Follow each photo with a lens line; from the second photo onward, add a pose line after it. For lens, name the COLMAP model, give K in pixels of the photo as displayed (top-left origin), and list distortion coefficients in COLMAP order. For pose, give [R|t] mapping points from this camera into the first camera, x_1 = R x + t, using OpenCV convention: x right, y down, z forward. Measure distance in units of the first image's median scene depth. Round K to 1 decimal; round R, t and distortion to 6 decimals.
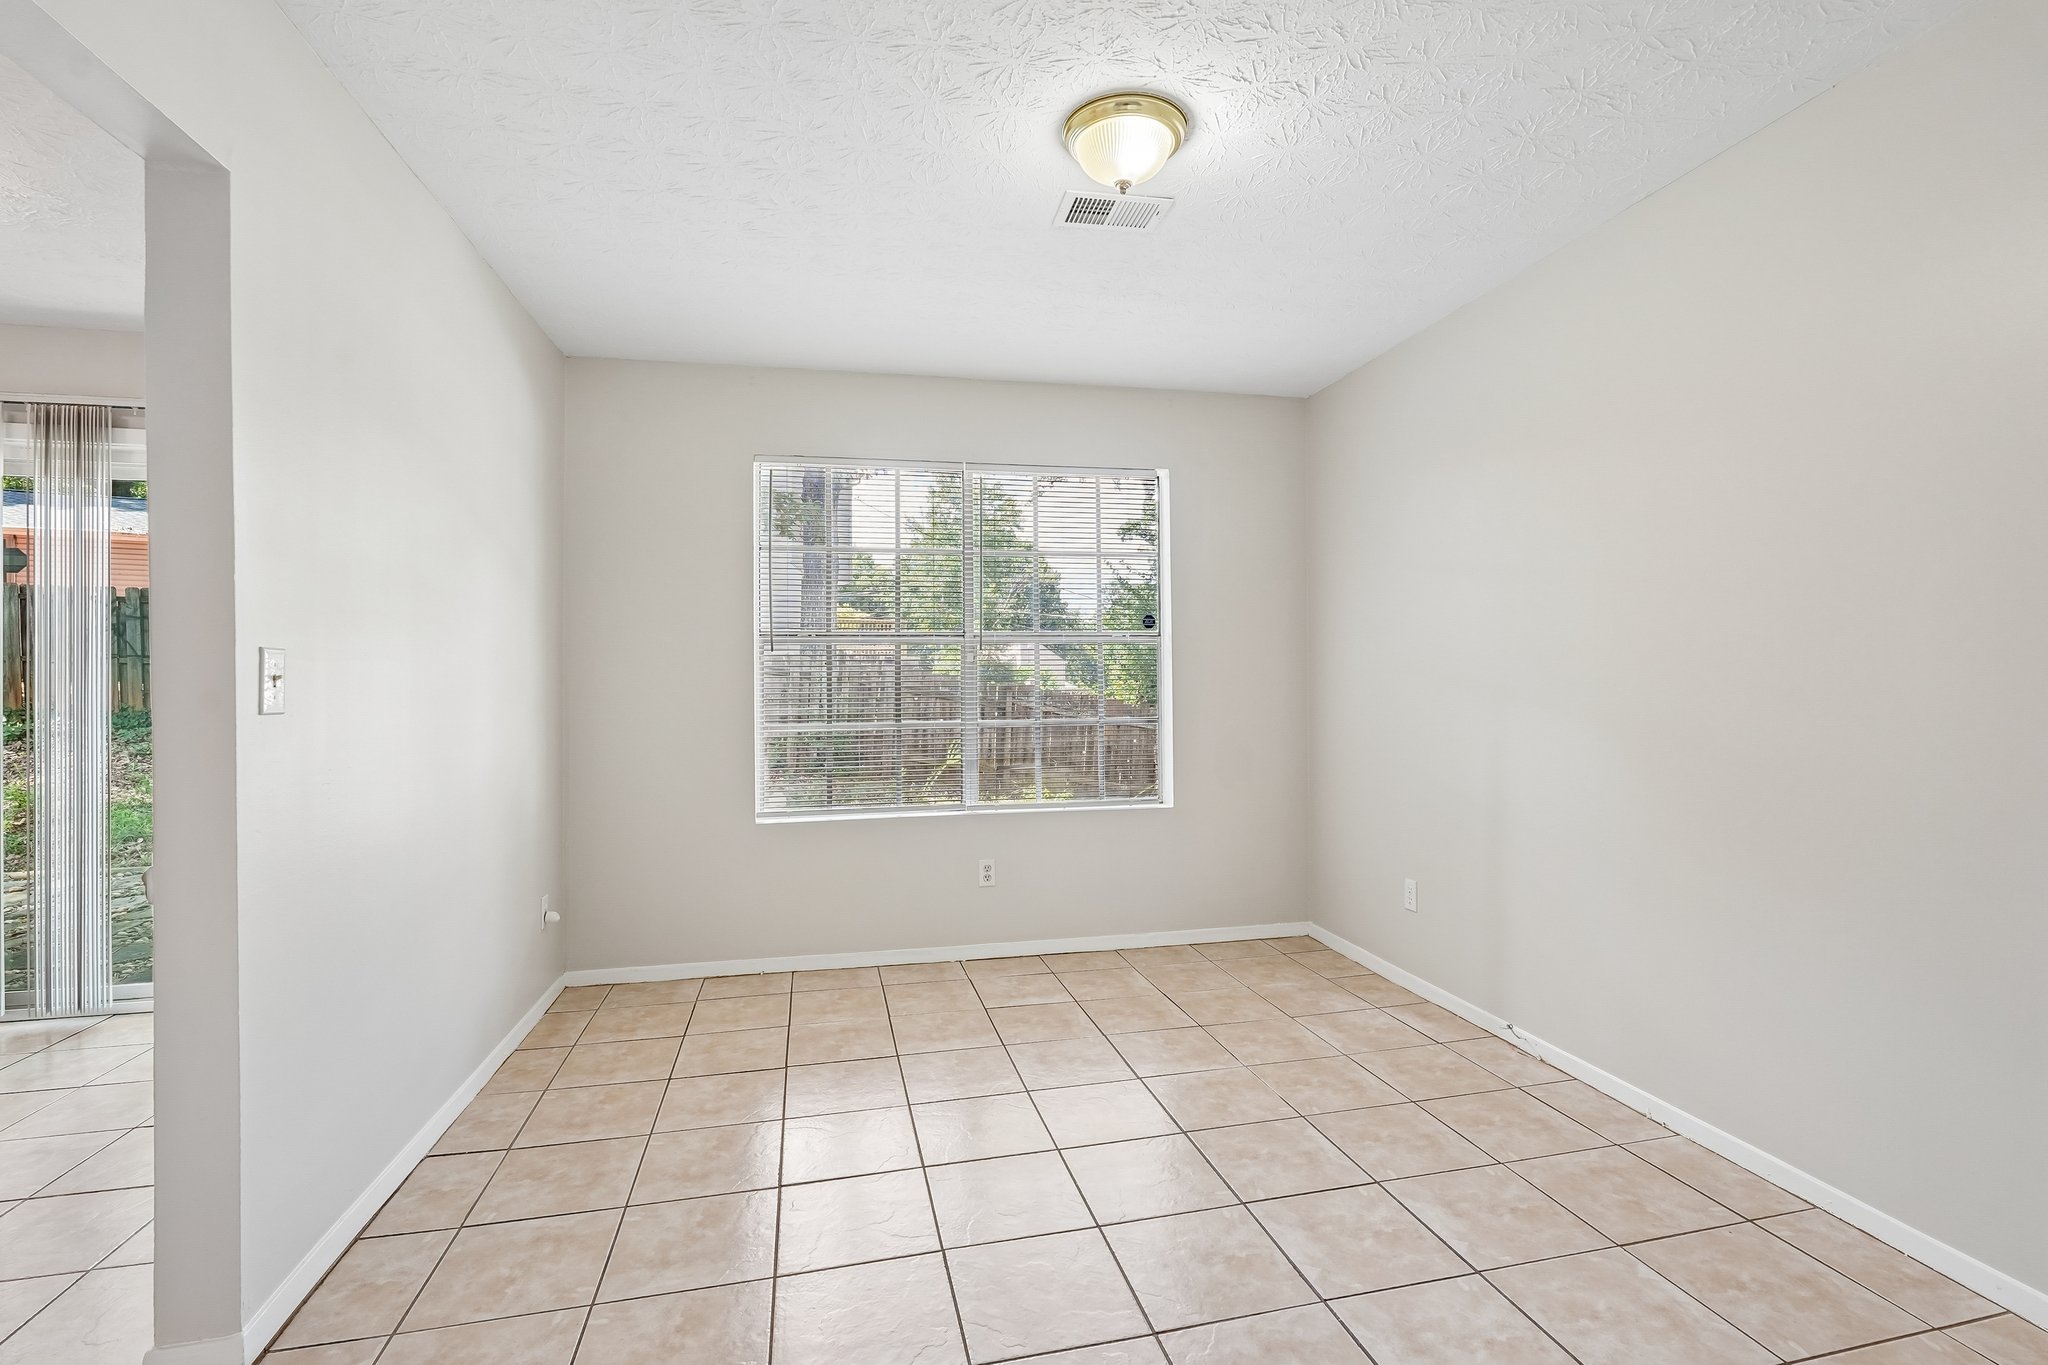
lens RADIAL K [[924.5, 0, 1002.8], [0, 924.5, 674.1], [0, 0, 1]] dist [-0.012638, 0.007981]
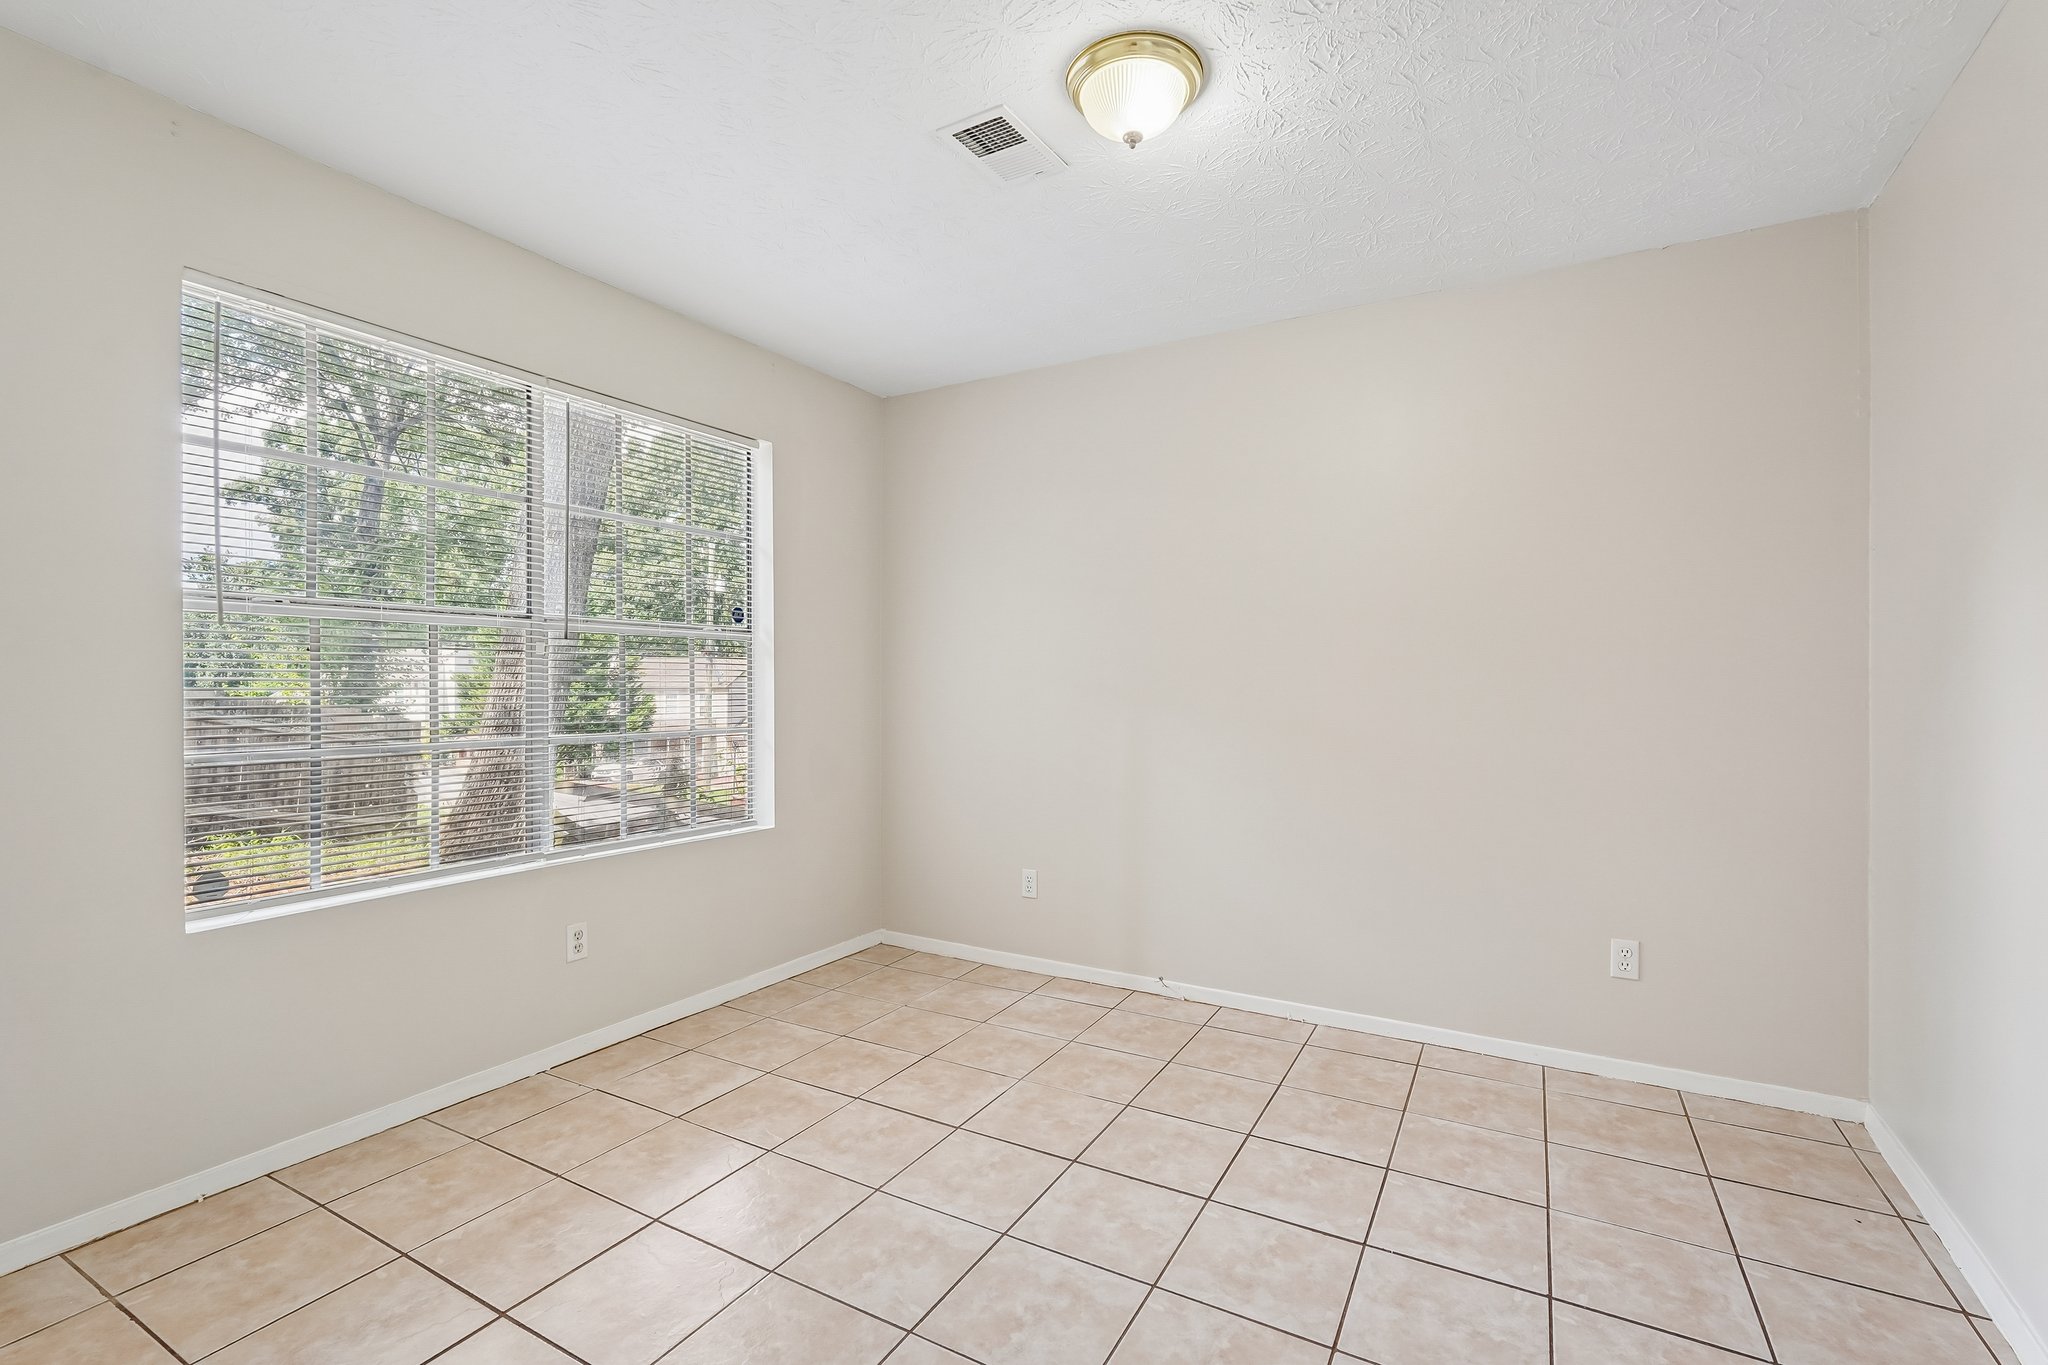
lens RADIAL K [[924.5, 0, 1014.2], [0, 924.5, 687.2], [0, 0, 1]] dist [-0.012638, 0.007981]
pose [[0.671439, 0.007950, 0.741017, -0.376805], [-0.012739, 0.999919, 0.000815, 0.008119], [-0.740950, -0.009988, 0.671486, 0.286008]]
